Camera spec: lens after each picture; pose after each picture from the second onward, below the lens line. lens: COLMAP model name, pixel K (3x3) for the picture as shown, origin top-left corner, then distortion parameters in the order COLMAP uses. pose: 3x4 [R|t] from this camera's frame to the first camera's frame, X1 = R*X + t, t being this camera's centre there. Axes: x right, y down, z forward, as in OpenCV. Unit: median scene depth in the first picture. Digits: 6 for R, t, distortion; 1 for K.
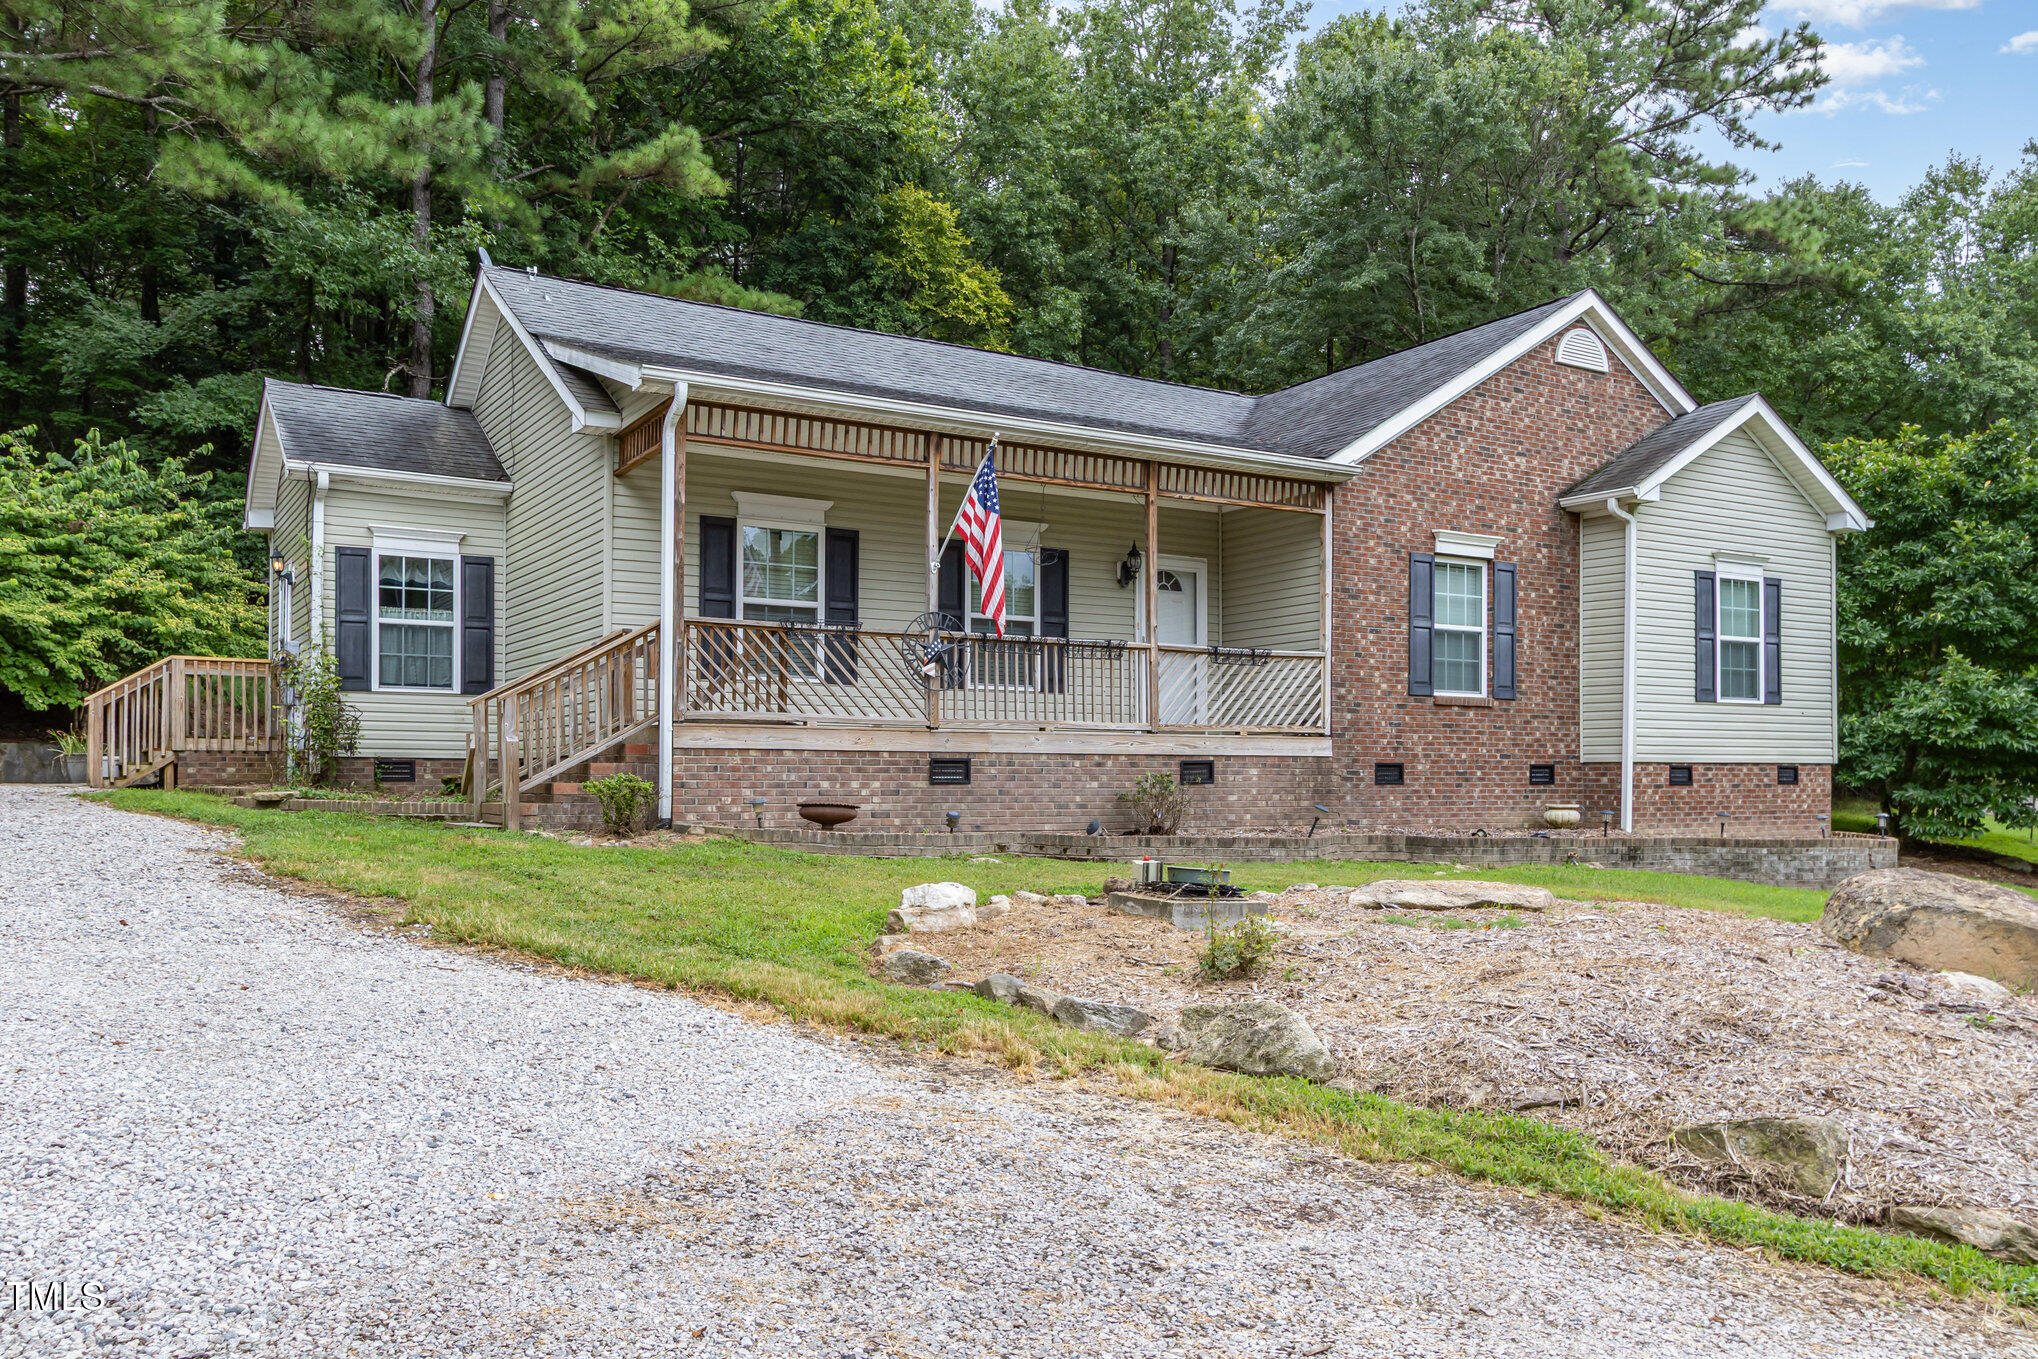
lens RADIAL K [[1605.8, 0, 1030.1], [0, 1605.8, 771.2], [0, 0, 1]] dist [0.002147, 0.001588]
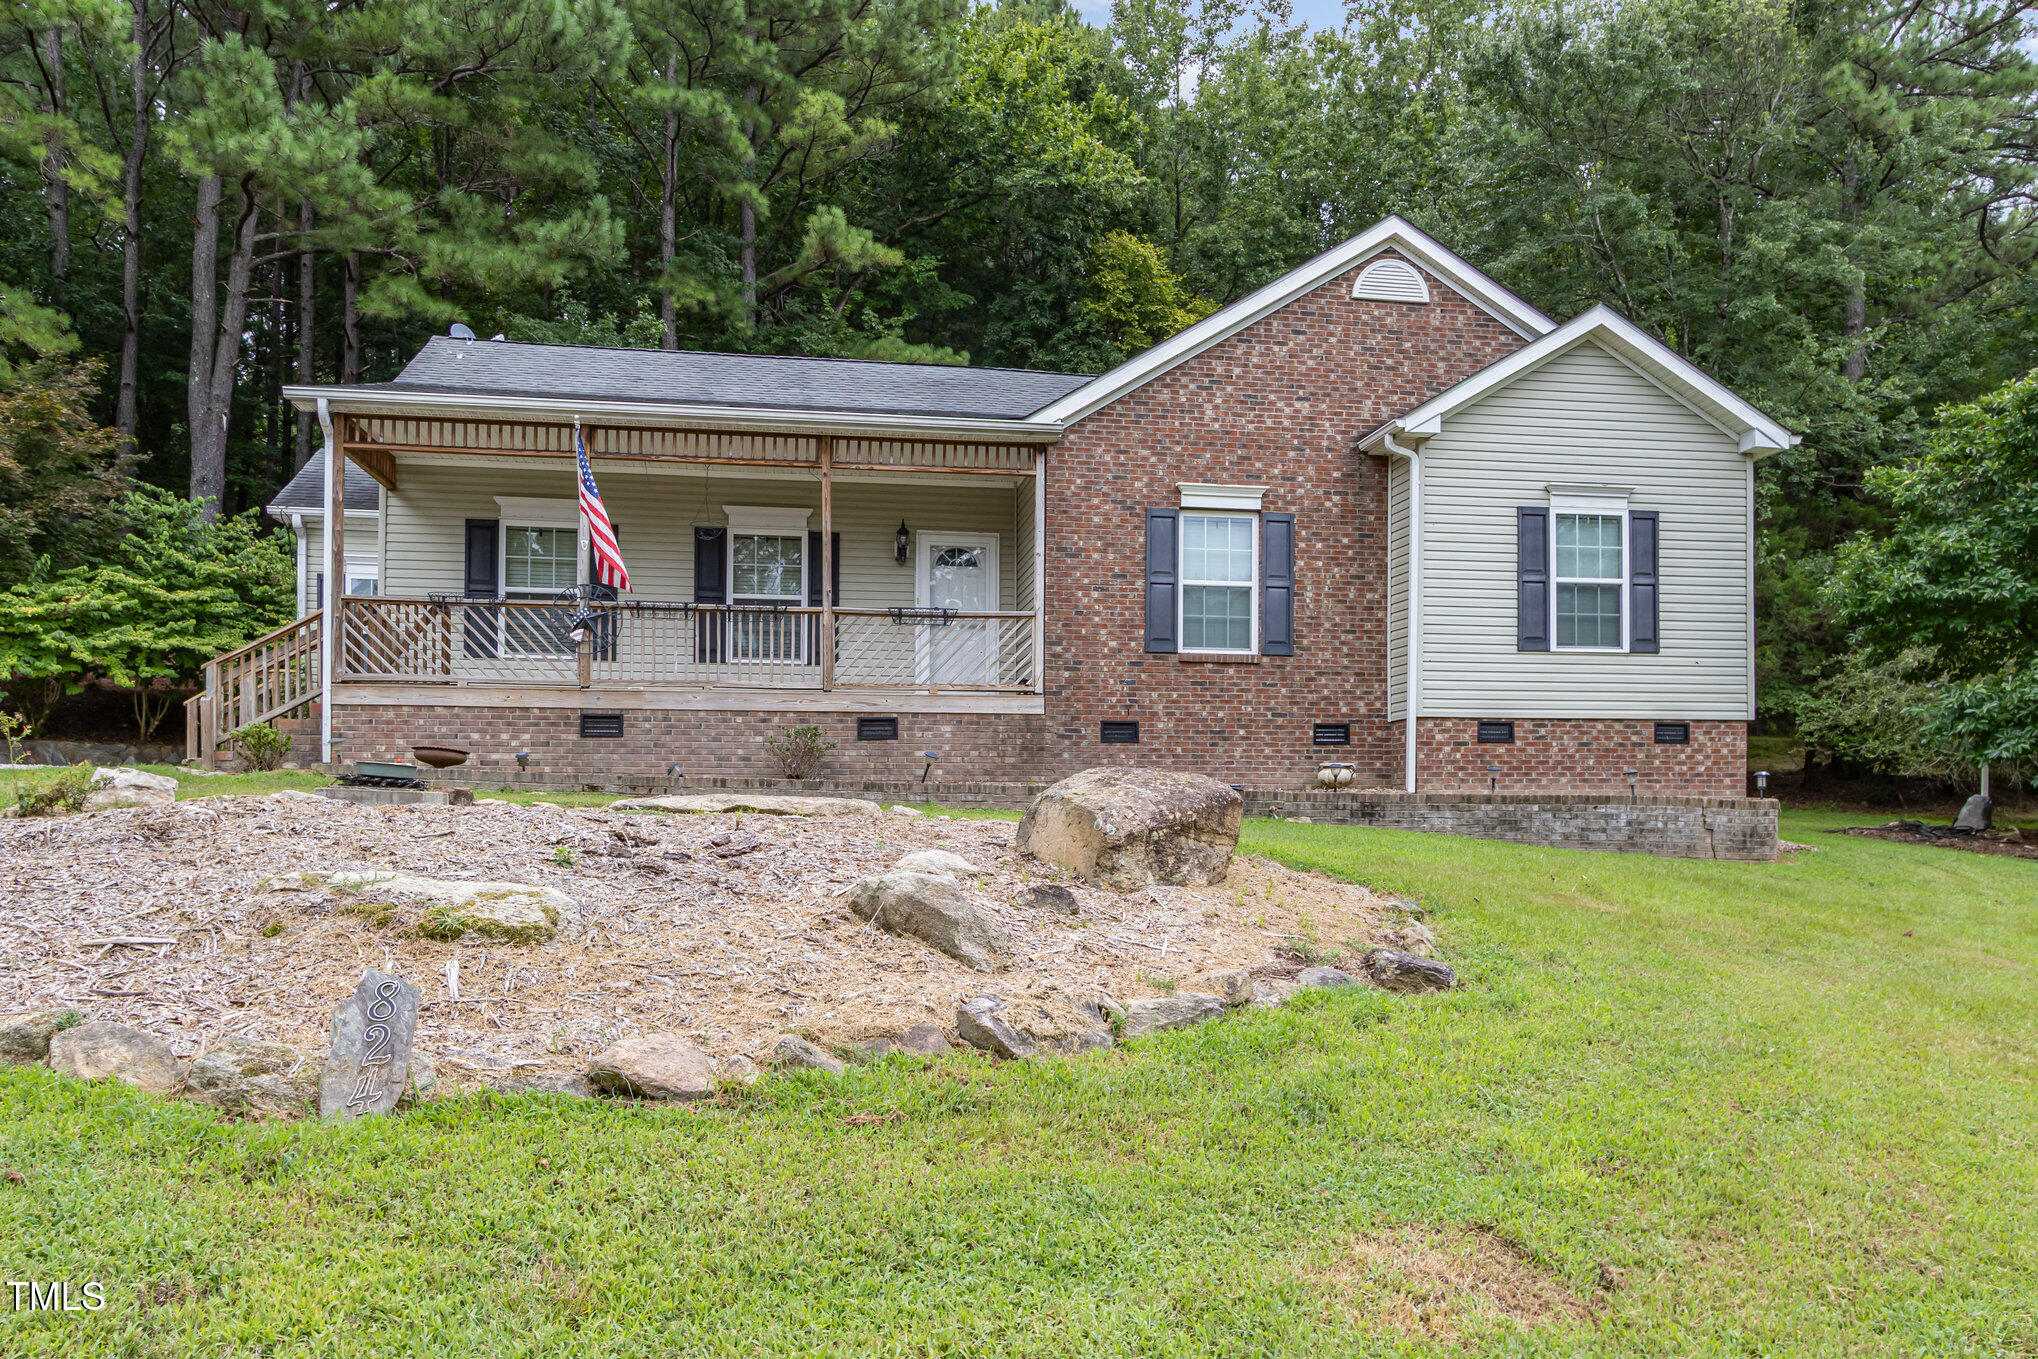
lens RADIAL K [[1502.4, 0, 979.0], [0, 1502.4, 832.1], [0, 0, 1]] dist [0.002168, -0.005305]
pose [[0.925659, -0.001485, -0.378355, 0.448083], [0.003720, 0.999980, 0.005179, 0.053081], [0.378340, -0.006201, 0.925646, 0.094373]]
